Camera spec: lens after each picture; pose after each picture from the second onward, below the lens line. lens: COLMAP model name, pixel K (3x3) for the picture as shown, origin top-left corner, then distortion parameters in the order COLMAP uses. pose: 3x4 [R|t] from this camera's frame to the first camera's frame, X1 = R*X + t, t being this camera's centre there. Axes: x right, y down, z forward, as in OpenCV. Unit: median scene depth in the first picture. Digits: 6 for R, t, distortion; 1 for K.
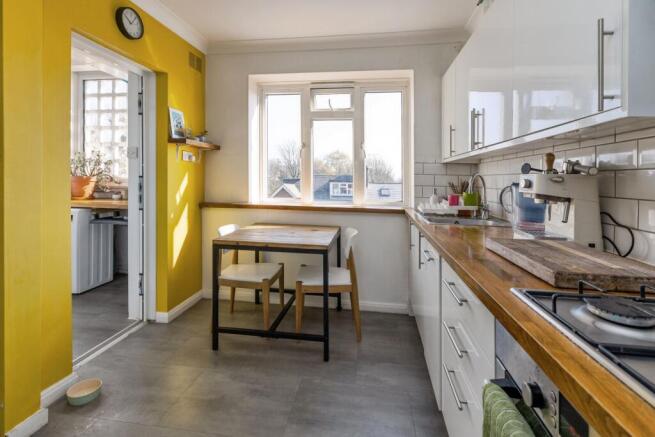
lens RADIAL K [[310.9, 0, 327.8], [0, 310.9, 178.6], [0, 0, 1]] dist [-0.000516, -0.000129]
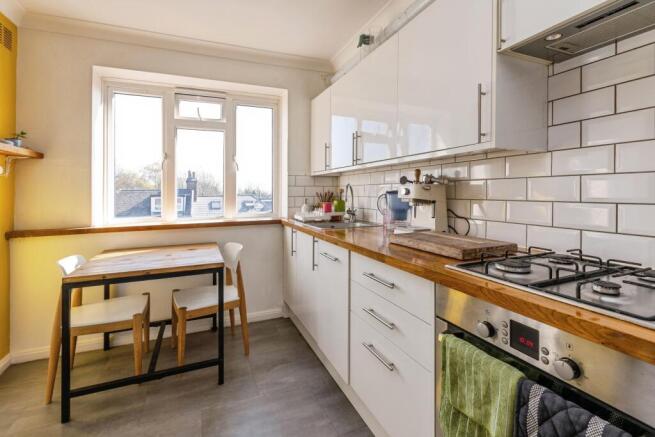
lens RADIAL K [[303.0, 0, 327.4], [0, 303.0, 191.2], [0, 0, 1]] dist [-0.000087, -0.000287]
pose [[0.854928, -0.028133, 0.517983, -0.180478], [0.027034, 0.999588, 0.009671, -0.003444], [-0.518042, 0.005735, 0.855336, 0.031798]]
